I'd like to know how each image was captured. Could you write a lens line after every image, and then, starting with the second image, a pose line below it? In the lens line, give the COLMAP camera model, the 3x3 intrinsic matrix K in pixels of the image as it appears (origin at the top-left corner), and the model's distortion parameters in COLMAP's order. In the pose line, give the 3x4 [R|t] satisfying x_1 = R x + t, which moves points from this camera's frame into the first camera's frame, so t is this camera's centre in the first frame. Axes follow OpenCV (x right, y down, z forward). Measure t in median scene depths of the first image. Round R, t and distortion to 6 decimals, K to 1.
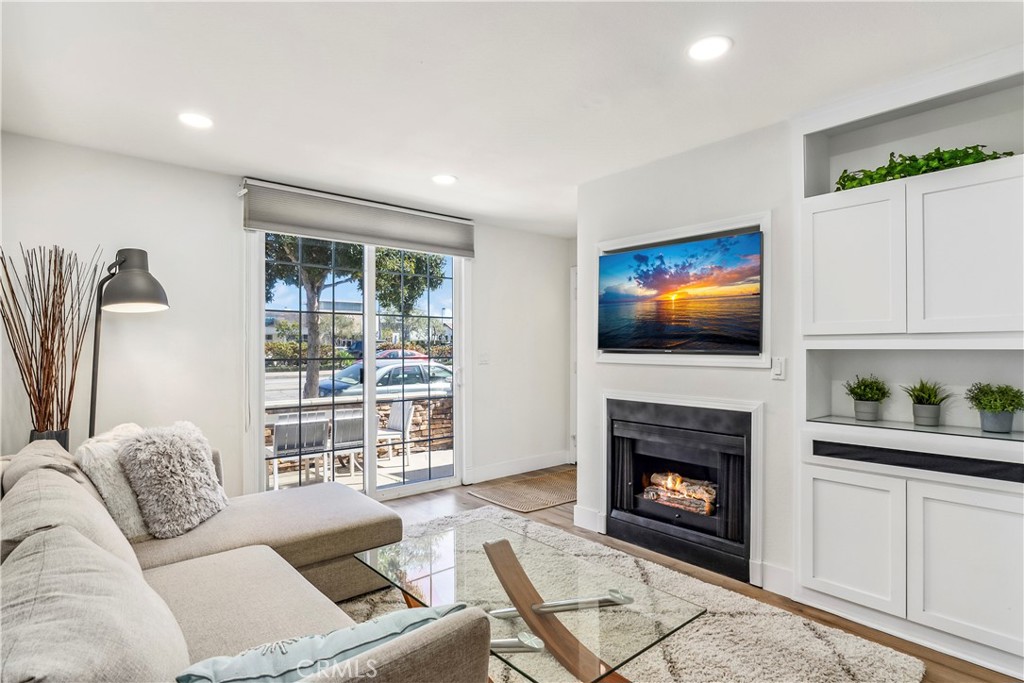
lens RADIAL K [[532.0, 0, 508.0], [0, 532.0, 353.5], [0, 0, 1]] dist [0.012724, -0.000074]
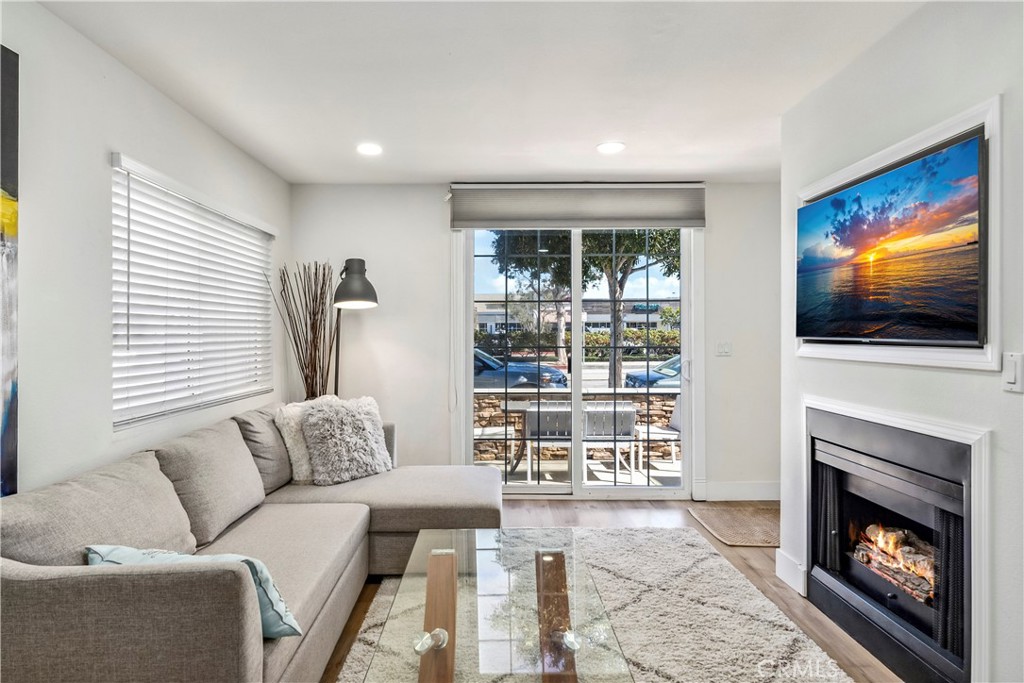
lens RADIAL K [[599.8, 0, 512.0], [0, 599.8, 341.5], [0, 0, 1]] dist [-0.000757, -0.000710]
pose [[0.753353, 0.003304, -0.657608, 0.451102], [-0.003666, 0.999993, 0.000825, -0.001647], [0.657606, 0.001790, 0.753360, 0.151515]]
